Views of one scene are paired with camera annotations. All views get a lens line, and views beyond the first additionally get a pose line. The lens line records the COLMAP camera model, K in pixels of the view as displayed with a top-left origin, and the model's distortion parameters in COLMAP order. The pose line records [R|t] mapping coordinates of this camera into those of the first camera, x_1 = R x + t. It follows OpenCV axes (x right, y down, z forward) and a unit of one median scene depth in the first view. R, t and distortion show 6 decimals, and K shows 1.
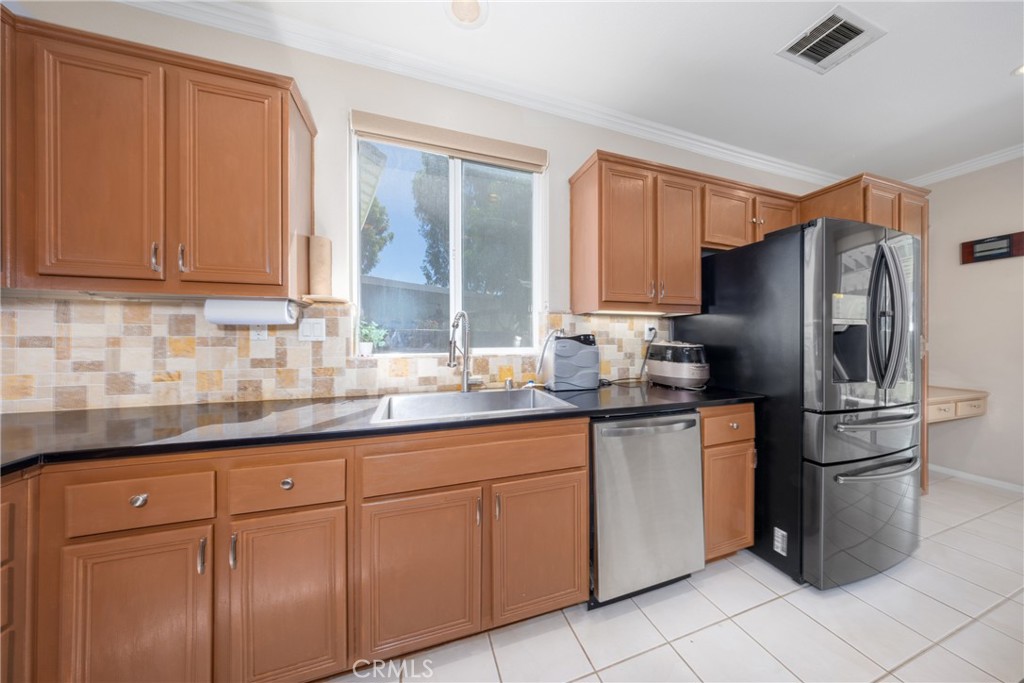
lens RADIAL K [[306.9, 0, 512.8], [0, 306.9, 337.9], [0, 0, 1]] dist [-0.004845, 0.000494]
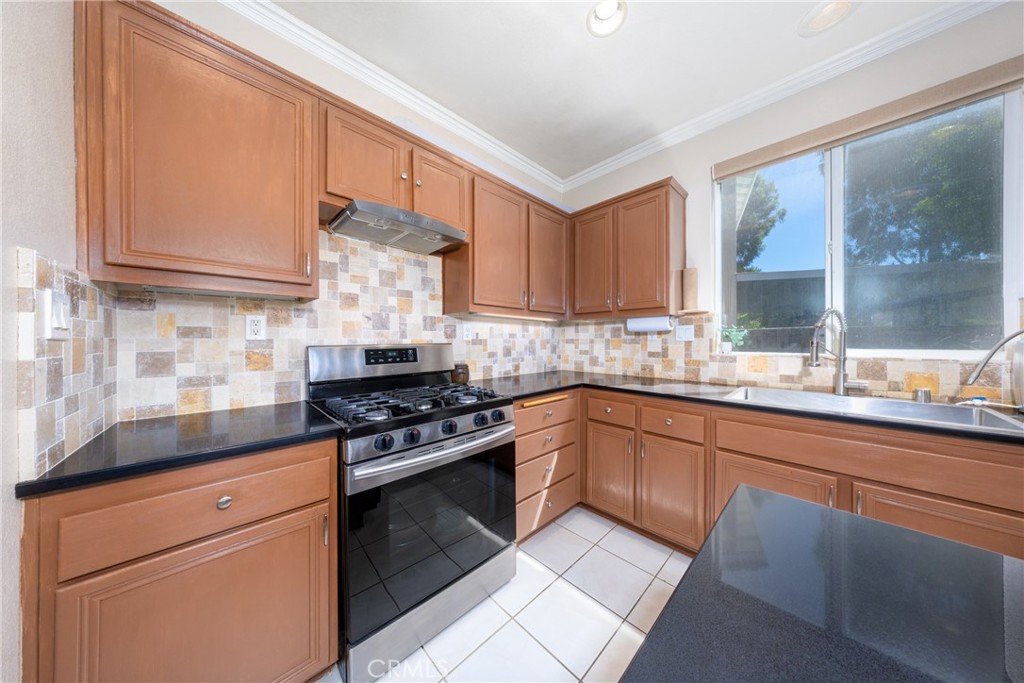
lens RADIAL K [[306.9, 0, 489.8], [0, 306.9, 345.1], [0, 0, 1]] dist [-0.004845, 0.000494]
pose [[0.403425, 0.017614, -0.914843, 0.318070], [0.011021, 0.999649, 0.024107, -0.017357], [0.914946, -0.019808, 0.403089, -0.454965]]
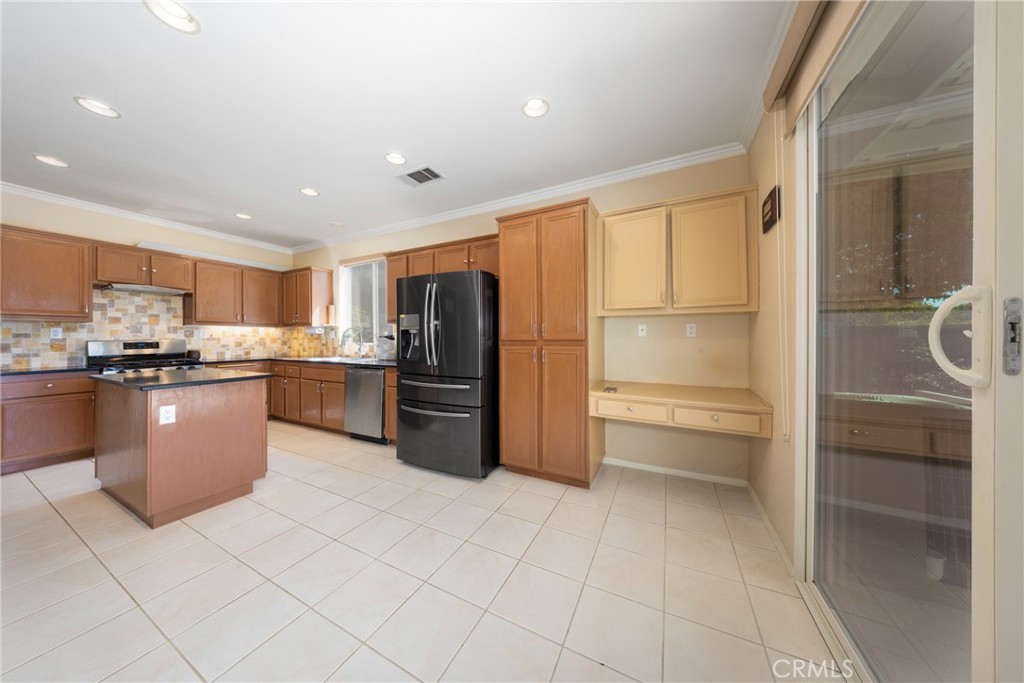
lens RADIAL K [[306.9, 0, 488.7], [0, 306.9, 339.7], [0, 0, 1]] dist [-0.004845, 0.000494]
pose [[0.697361, 0.004473, -0.716706, 2.857884], [0.011420, 0.999784, 0.017351, -0.011573], [0.716629, -0.020285, 0.697159, -0.038114]]
